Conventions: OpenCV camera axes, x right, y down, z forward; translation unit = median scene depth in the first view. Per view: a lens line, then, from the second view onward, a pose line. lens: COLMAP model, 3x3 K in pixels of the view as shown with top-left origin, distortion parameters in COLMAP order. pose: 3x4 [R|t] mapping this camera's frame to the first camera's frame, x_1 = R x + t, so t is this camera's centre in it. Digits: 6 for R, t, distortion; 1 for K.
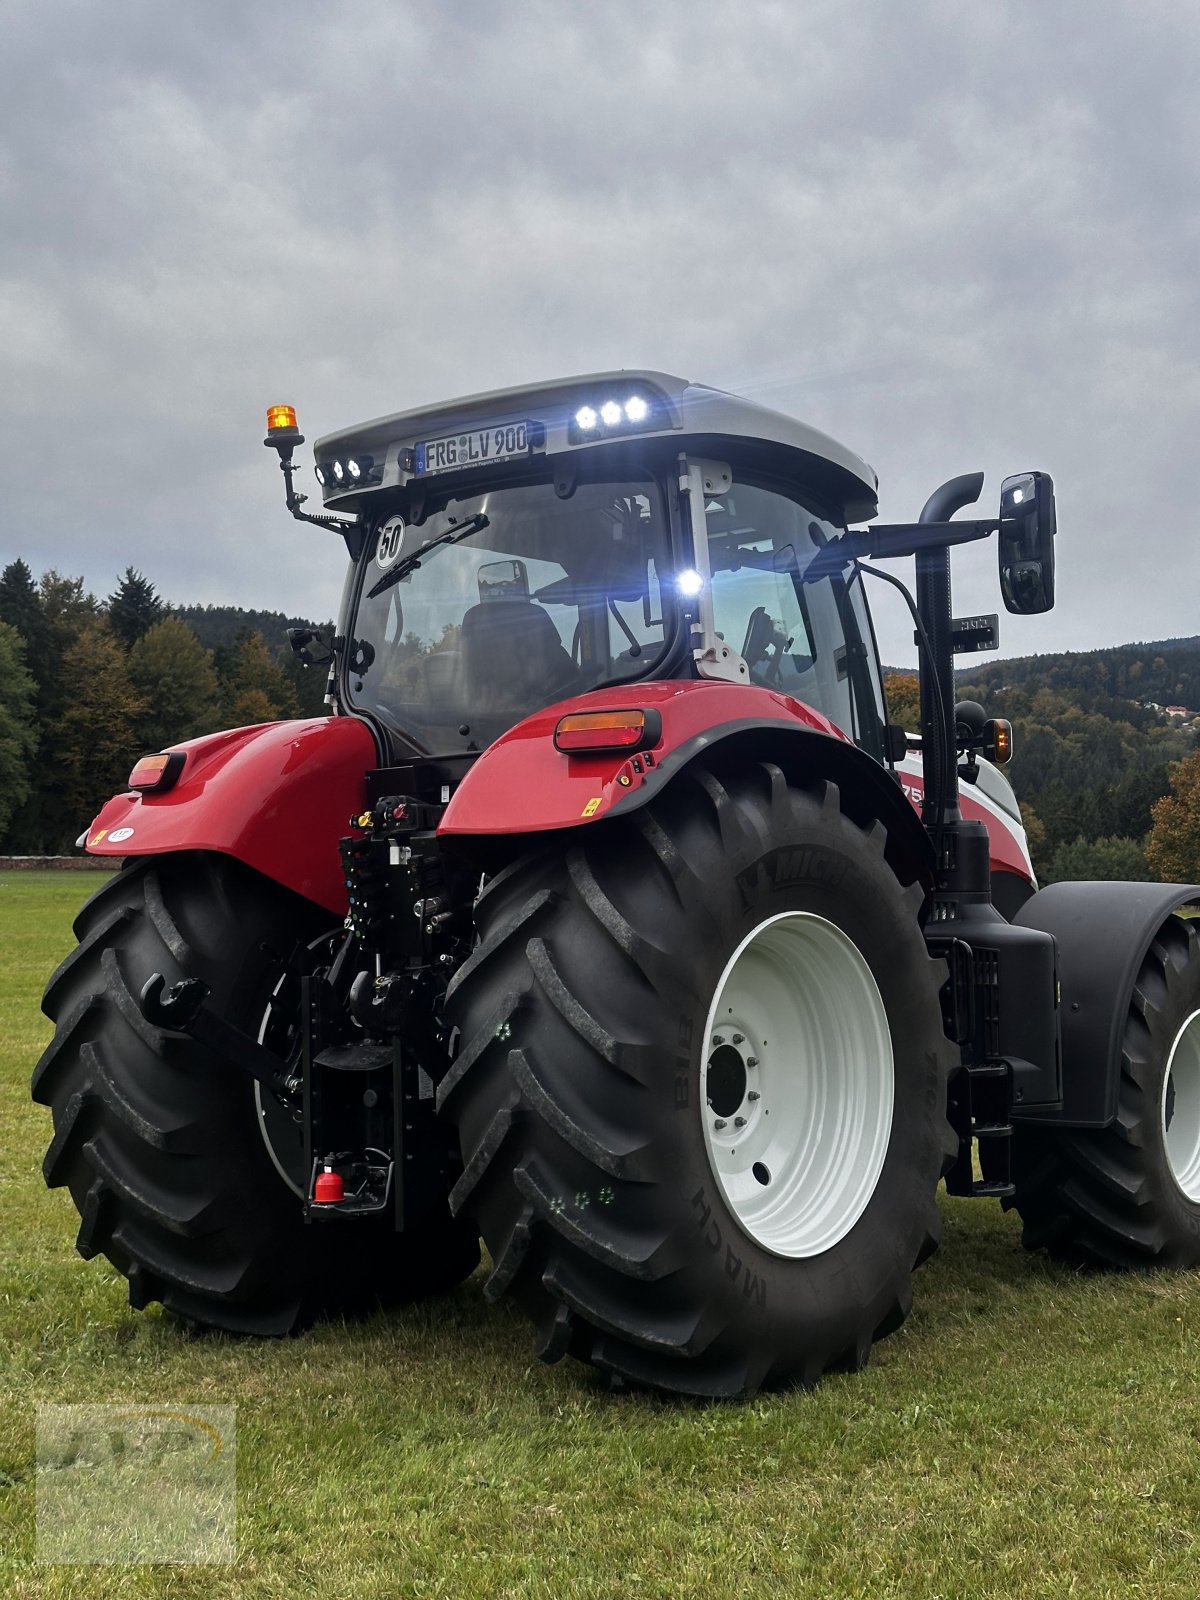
lens RADIAL K [[2209.8, 0, 616.5], [0, 2209.8, 794.6], [0, 0, 1]] dist [0.135515, 0.000000]
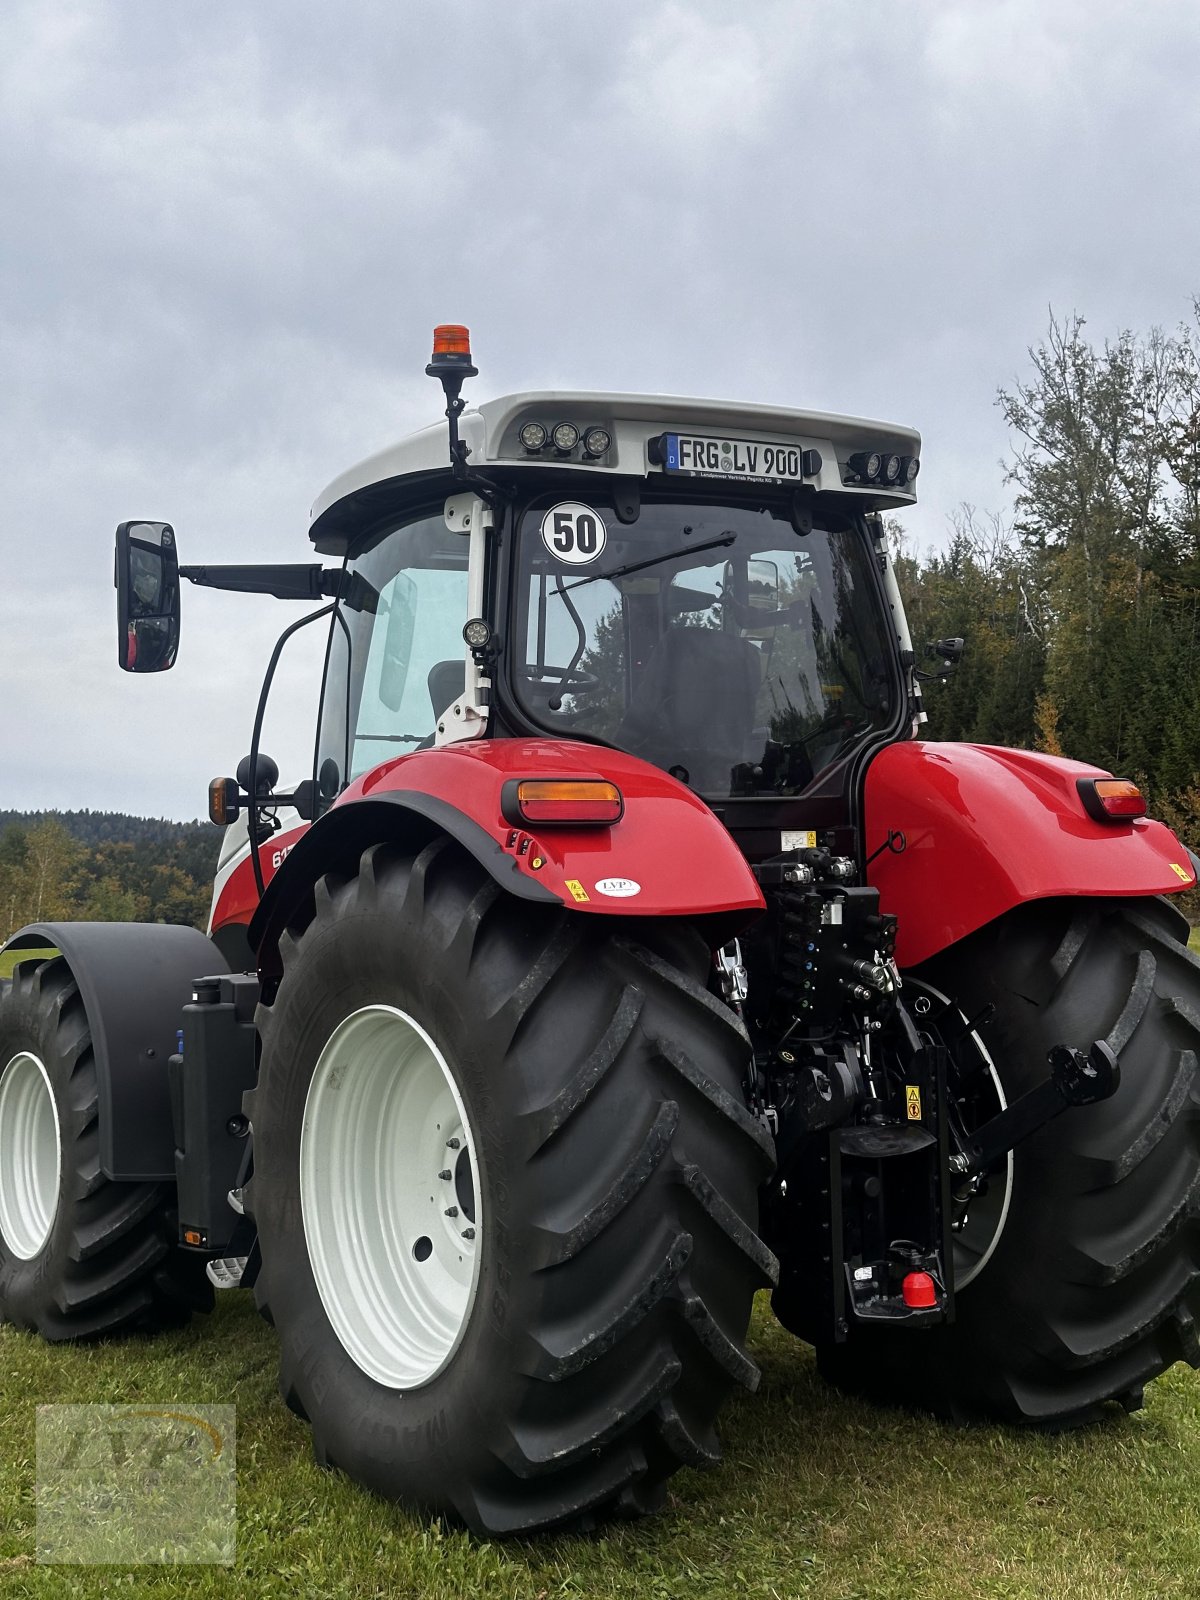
lens RADIAL K [[2209.8, 0, 599.1], [0, 2209.8, 802.4], [0, 0, 1]] dist [0.135515, 0.000000]
pose [[0.313486, 0.038908, 0.948795, -0.947305], [-0.037796, 0.998880, -0.028474, 0.010998], [-0.948840, -0.026935, 0.314605, 0.780967]]
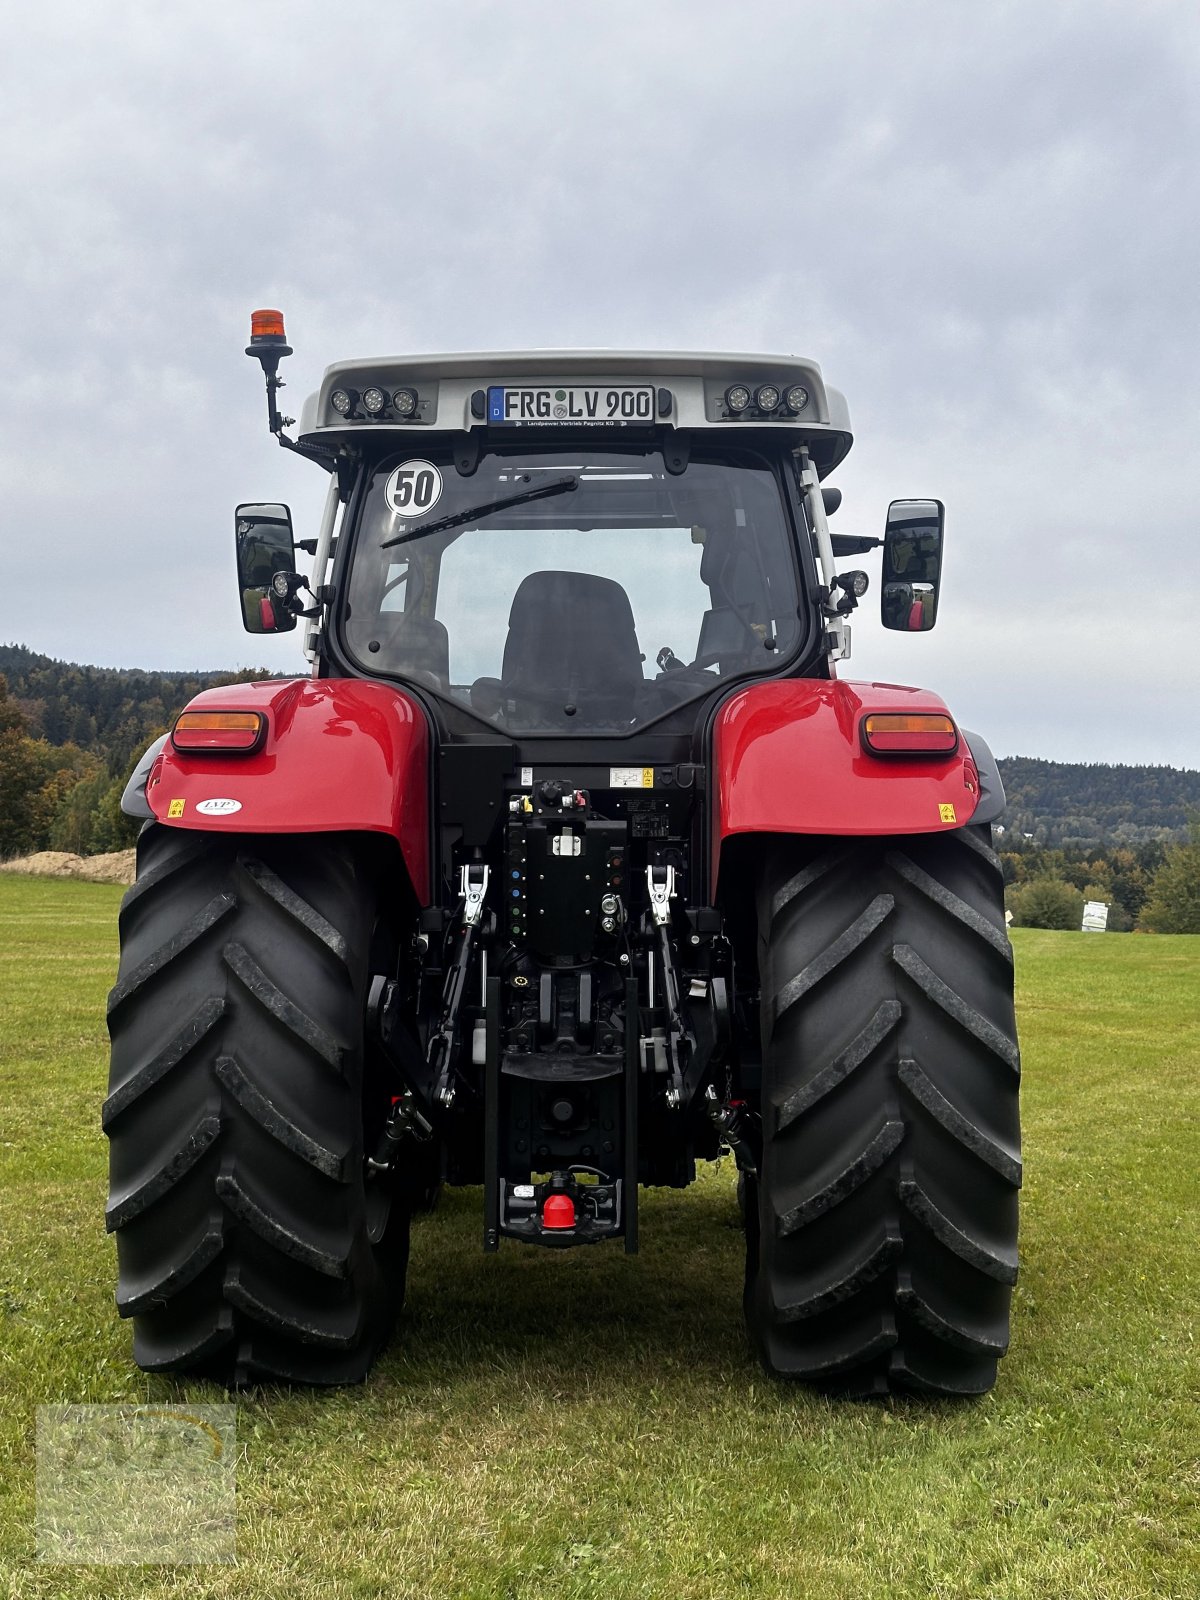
lens RADIAL K [[2209.8, 0, 585.2], [0, 2209.8, 804.5], [0, 0, 1]] dist [0.135515, 0.000000]
pose [[0.804425, 0.041800, 0.592581, -0.613780], [-0.057143, 0.998340, 0.007149, 0.003407], [-0.591299, -0.039613, 0.805479, 0.249725]]
